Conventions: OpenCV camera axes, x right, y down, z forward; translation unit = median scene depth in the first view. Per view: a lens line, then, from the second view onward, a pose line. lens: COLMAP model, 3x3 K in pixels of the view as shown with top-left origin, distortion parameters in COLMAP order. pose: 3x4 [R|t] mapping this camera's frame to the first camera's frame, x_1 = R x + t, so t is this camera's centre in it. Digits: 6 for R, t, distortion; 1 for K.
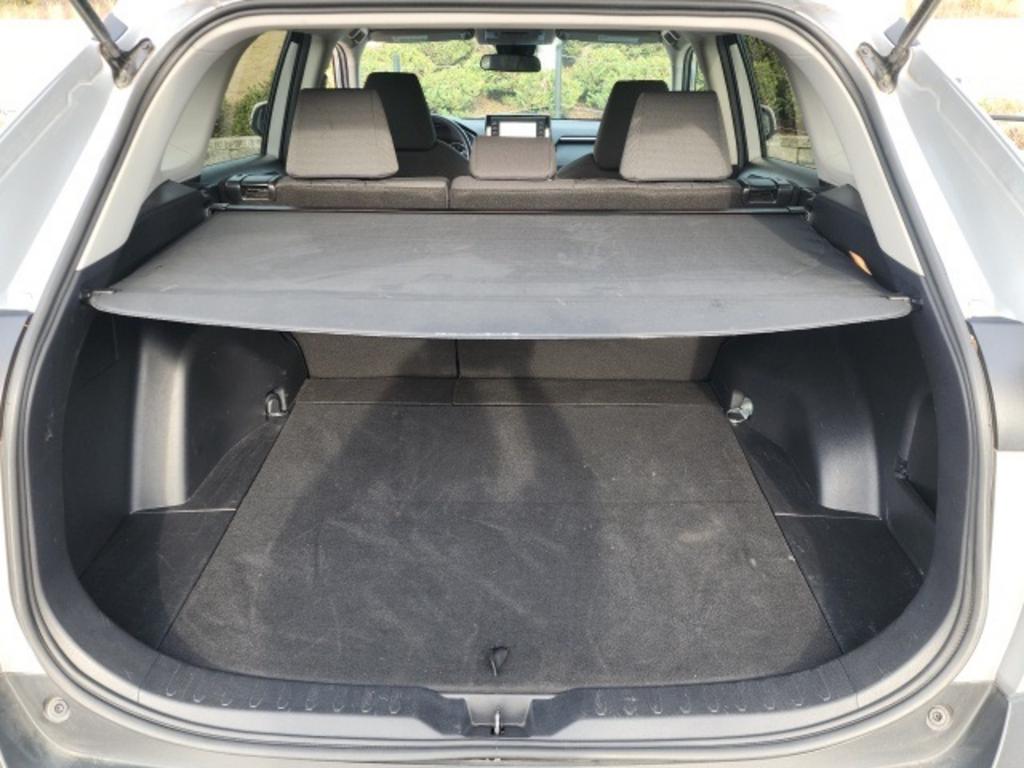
lens RADIAL K [[795.8, 0, 503.8], [0, 795.8, 377.1], [0, 0, 1]] dist [0.053195, -0.044826]
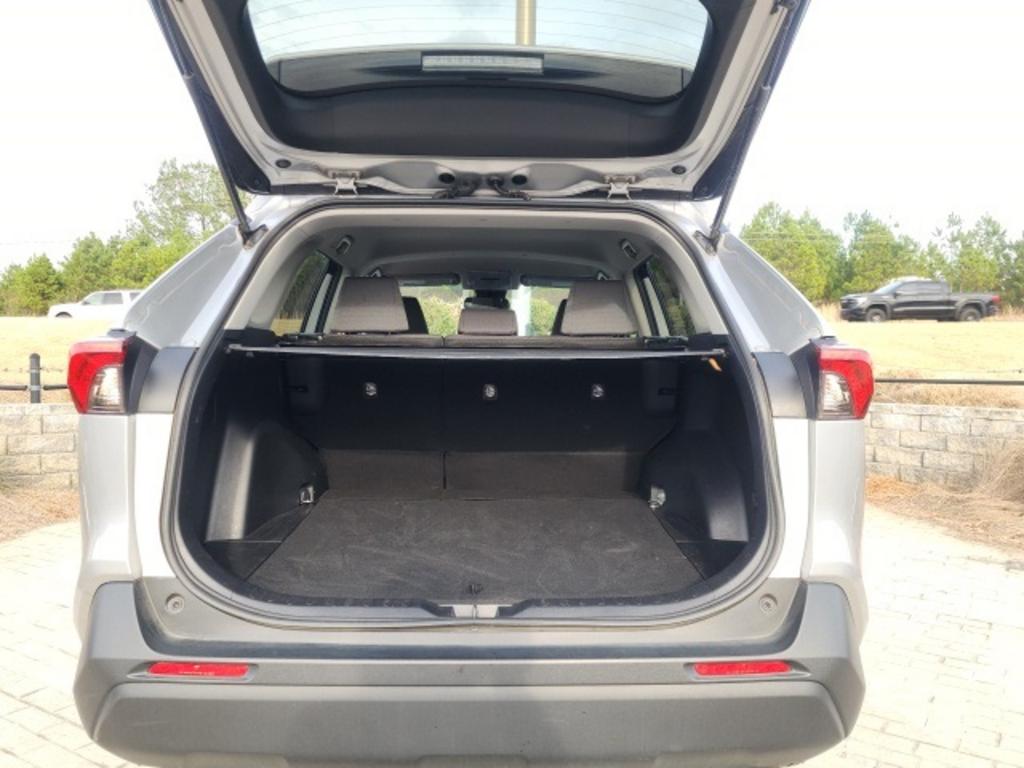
lens RADIAL K [[795.8, 0, 499.4], [0, 795.8, 395.2], [0, 0, 1]] dist [0.053195, -0.044826]
pose [[0.999679, 0.008028, 0.024017, -0.001483], [0.000433, 0.942853, -0.333209, 0.450119], [-0.025320, 0.333112, 0.942547, -0.431840]]
